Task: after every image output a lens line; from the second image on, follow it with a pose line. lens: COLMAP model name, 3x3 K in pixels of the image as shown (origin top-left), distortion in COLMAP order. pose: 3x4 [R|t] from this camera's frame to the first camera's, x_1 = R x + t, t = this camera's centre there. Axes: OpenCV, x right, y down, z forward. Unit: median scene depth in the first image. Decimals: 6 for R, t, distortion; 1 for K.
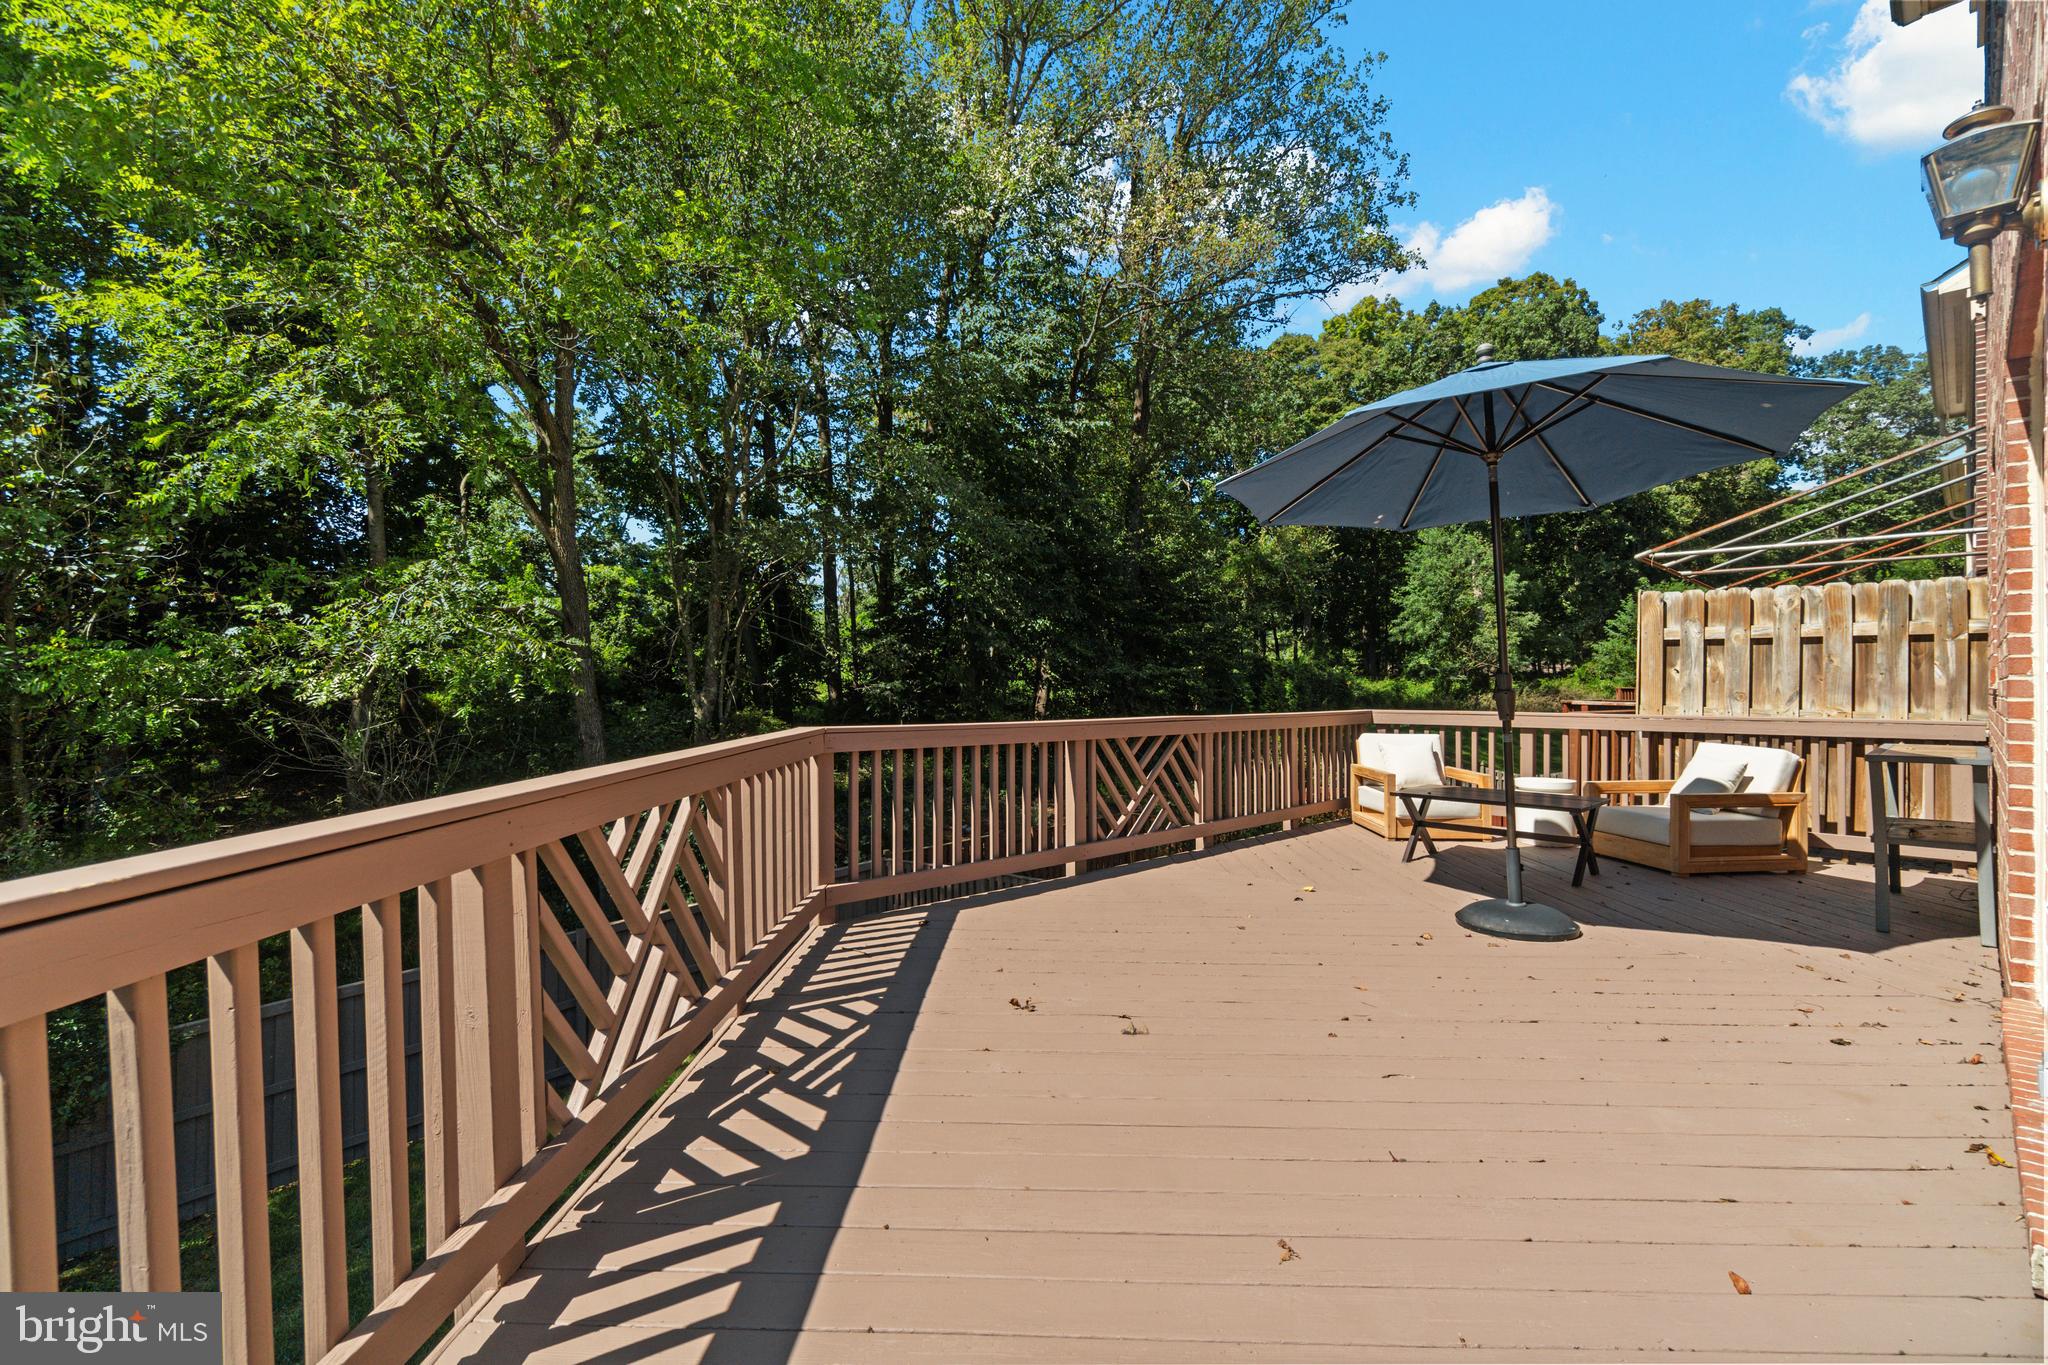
lens RADIAL K [[892.0, 0, 1014.1], [0, 892.0, 678.3], [0, 0, 1]] dist [-0.000734, 0.000035]
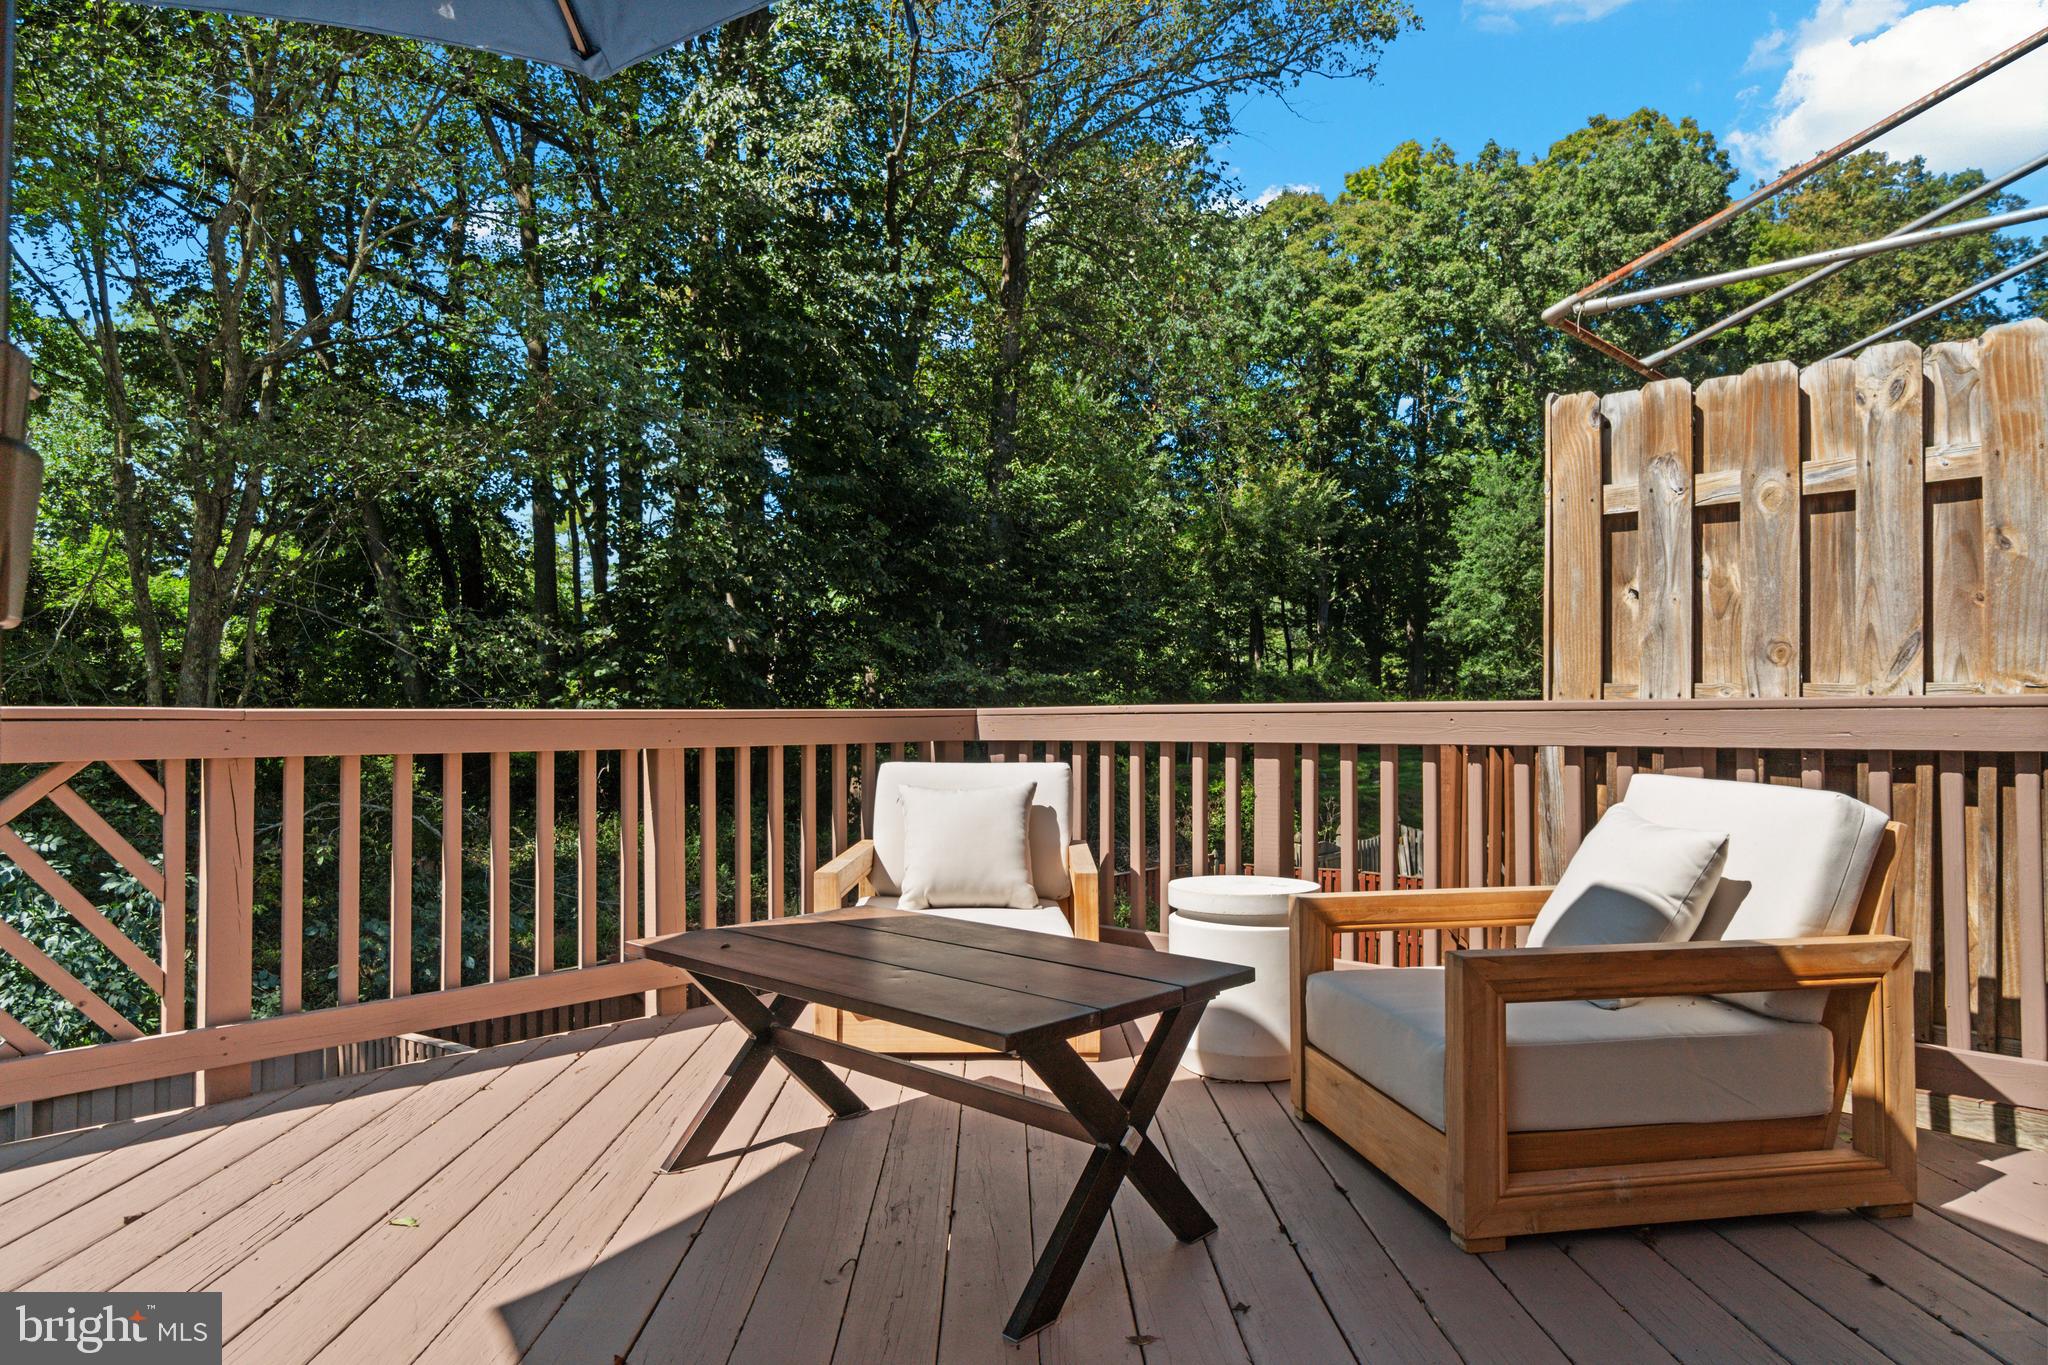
lens RADIAL K [[1252.6, 0, 1024.0], [0, 1252.6, 682.5], [0, 0, 1]] dist [0.000385, -0.002333]
pose [[0.998852, -0.004638, 0.047677, 0.441217], [0.005509, 0.999820, -0.018151, 0.037958], [-0.047584, 0.018393, 0.998698, 0.458008]]
